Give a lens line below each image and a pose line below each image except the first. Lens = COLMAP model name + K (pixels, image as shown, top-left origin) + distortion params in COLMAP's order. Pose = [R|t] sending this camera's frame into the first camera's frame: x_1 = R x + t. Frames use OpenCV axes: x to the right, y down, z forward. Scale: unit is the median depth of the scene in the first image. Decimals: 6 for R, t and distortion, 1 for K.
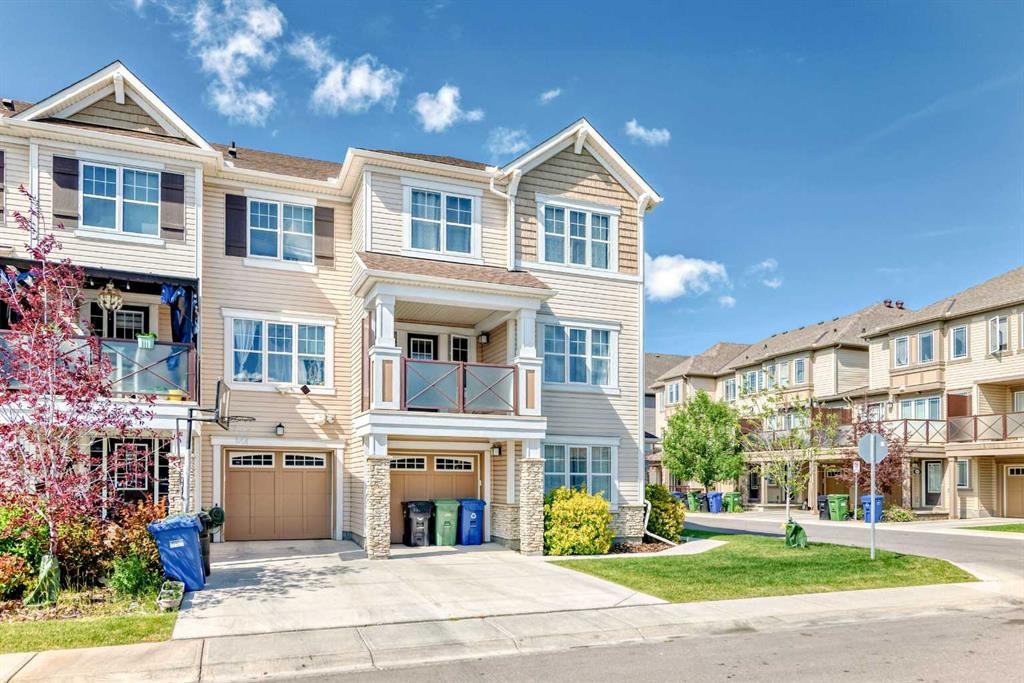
lens RADIAL K [[711.4, 0, 510.9], [0, 711.4, 476.5], [0, 0, 1]] dist [-0.002360, -0.002272]
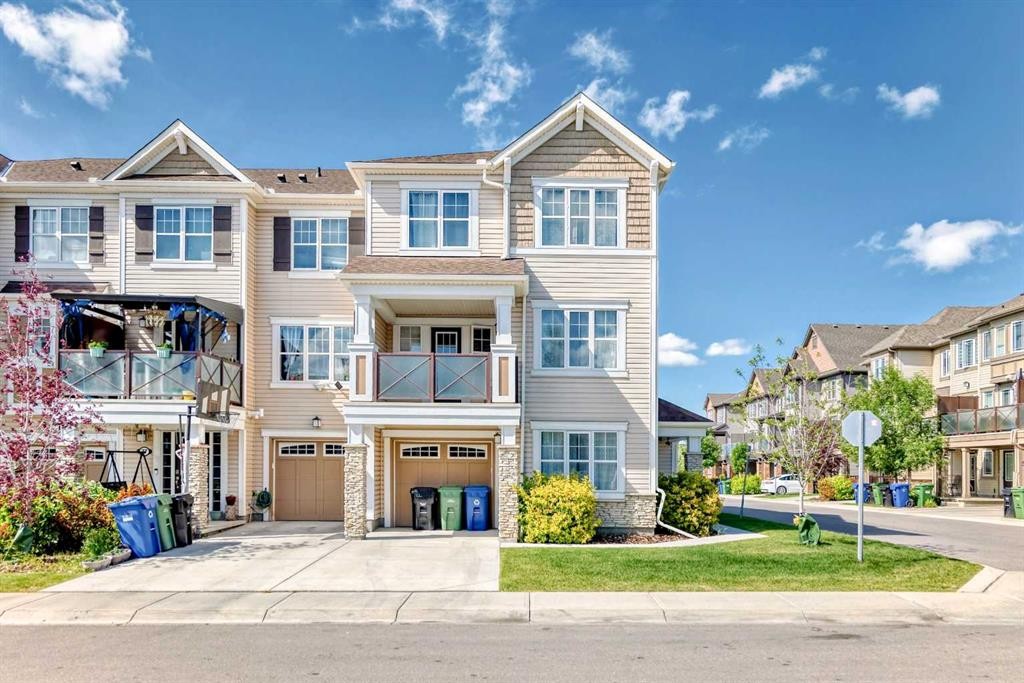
lens RADIAL K [[720.4, 0, 511.0], [0, 720.4, 465.8], [0, 0, 1]] dist [-0.003666, -0.001834]
pose [[0.935968, -0.001647, -0.352081, 0.358662], [0.001053, 0.999998, -0.001878, 0.005011], [0.352083, 0.001387, 0.935968, 0.050071]]
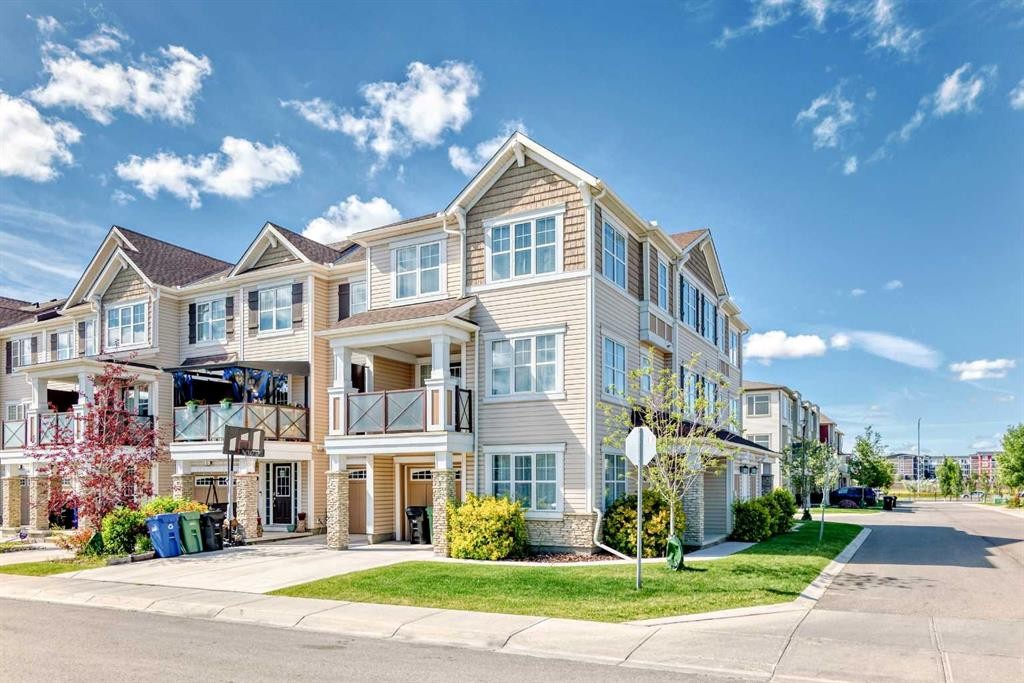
lens RADIAL K [[711.4, 0, 510.9], [0, 711.4, 476.5], [0, 0, 1]] dist [-0.002360, -0.002272]
pose [[0.664097, -0.018998, -0.747405, 0.852607], [0.014765, 0.999815, -0.012294, 0.001330], [0.747501, -0.002871, 0.664255, 0.317749]]
